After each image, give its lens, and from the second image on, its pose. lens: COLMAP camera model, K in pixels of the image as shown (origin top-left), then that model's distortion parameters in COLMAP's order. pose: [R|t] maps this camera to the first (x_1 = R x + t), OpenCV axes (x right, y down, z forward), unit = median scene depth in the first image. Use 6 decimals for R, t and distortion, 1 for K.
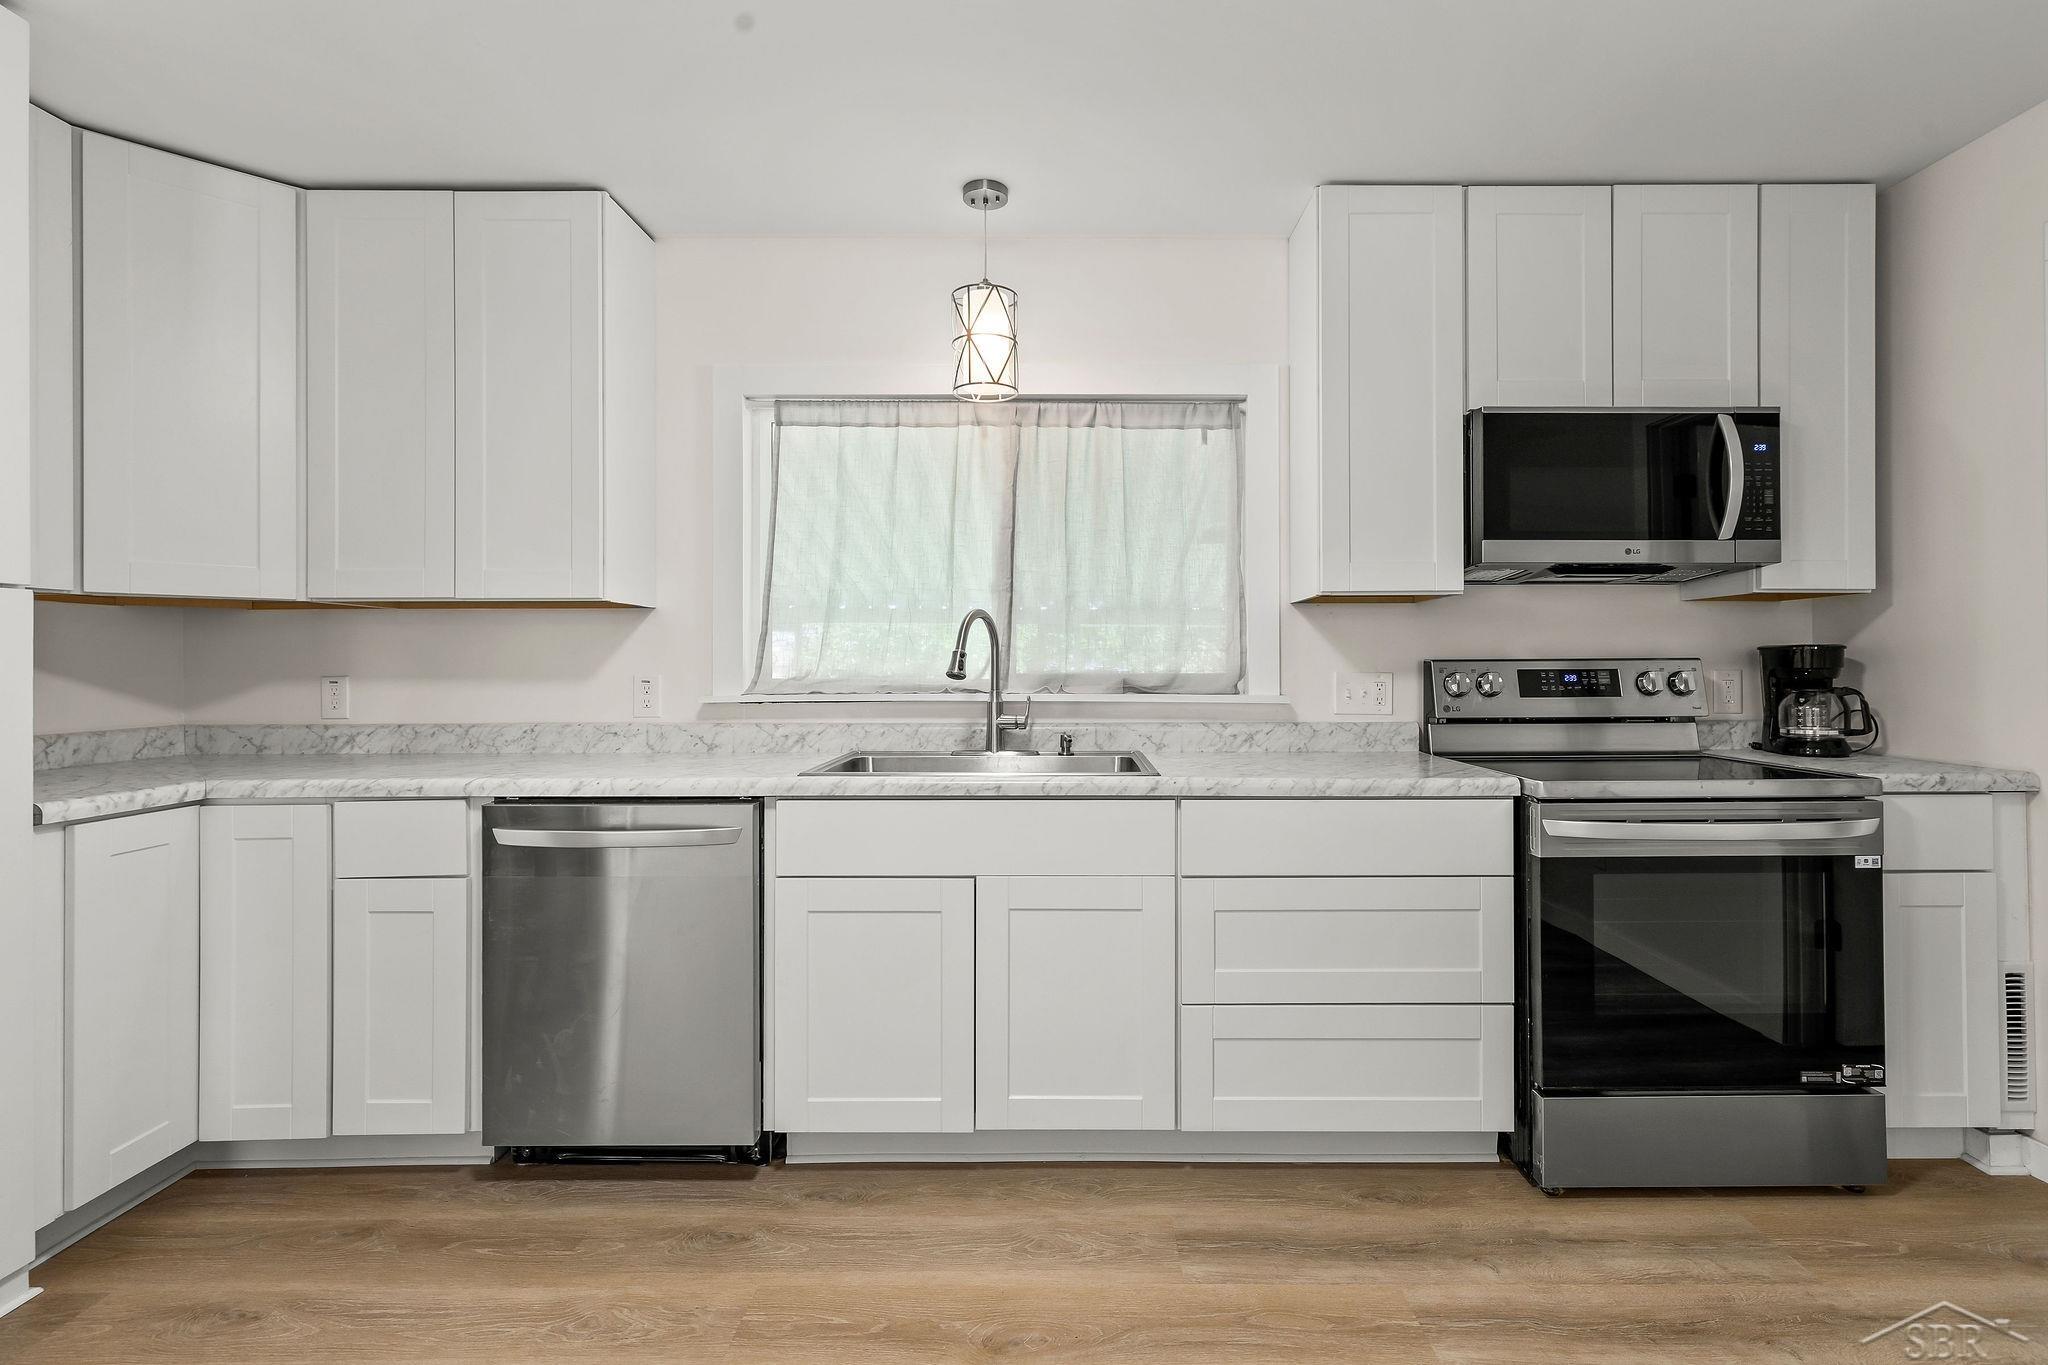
lens RADIAL K [[975.5, 0, 1029.9], [0, 975.5, 663.7], [0, 0, 1]] dist [0.001990, 0.000222]
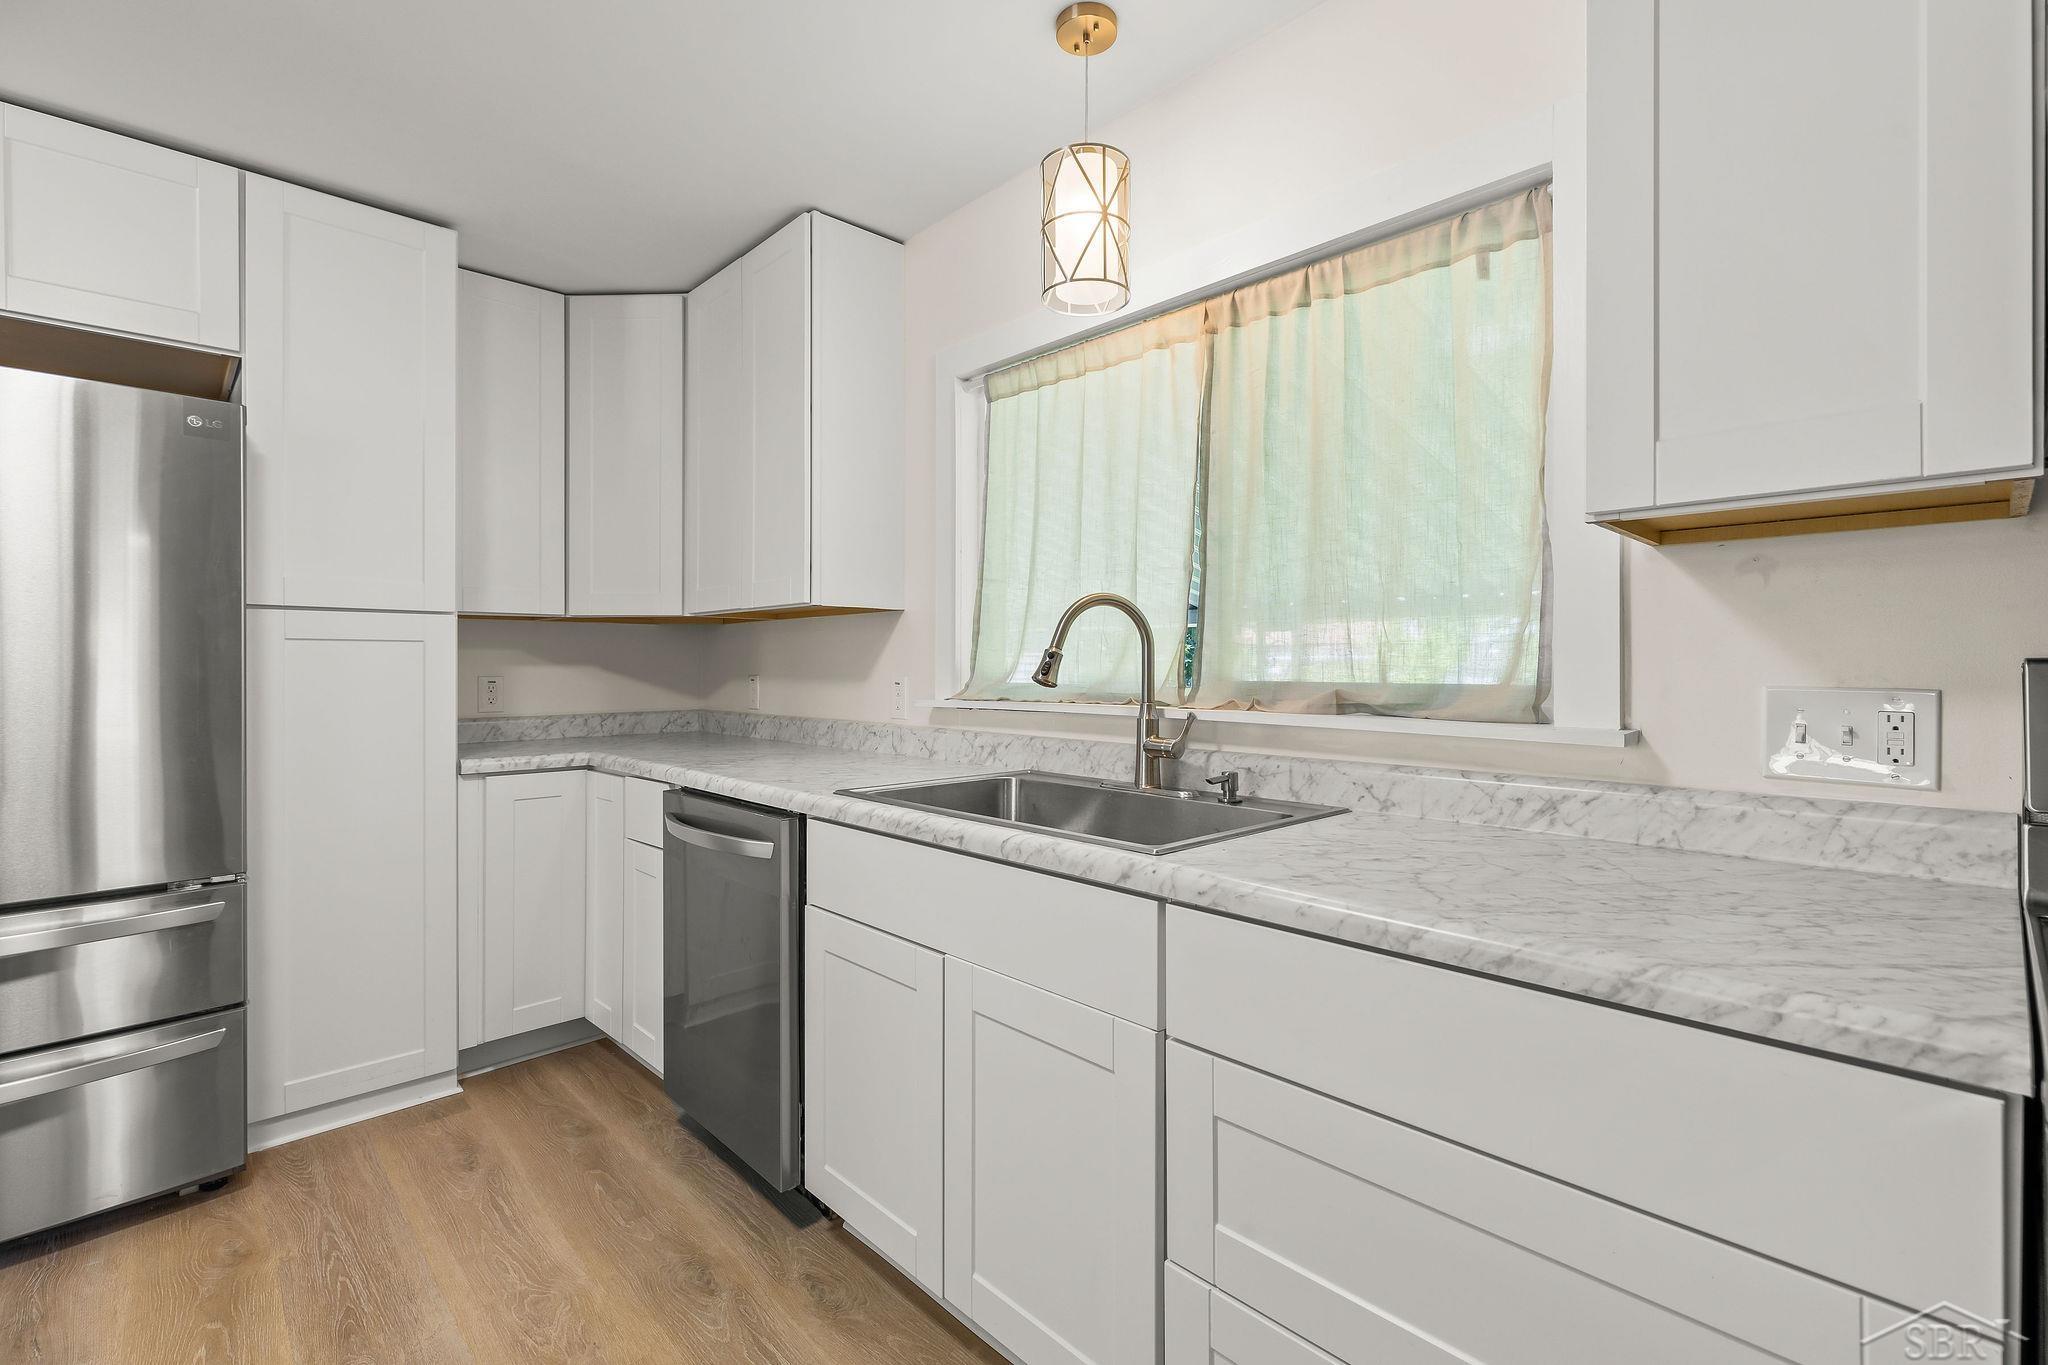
lens RADIAL K [[915.3, 0, 1024.4], [0, 915.3, 662.9], [0, 0, 1]] dist [0.001170, 0.000365]
pose [[0.688940, -0.000680, -0.724818, 0.391431], [-0.001494, 0.999996, -0.002359, -0.000746], [0.724817, 0.002708, 0.688936, 0.452687]]
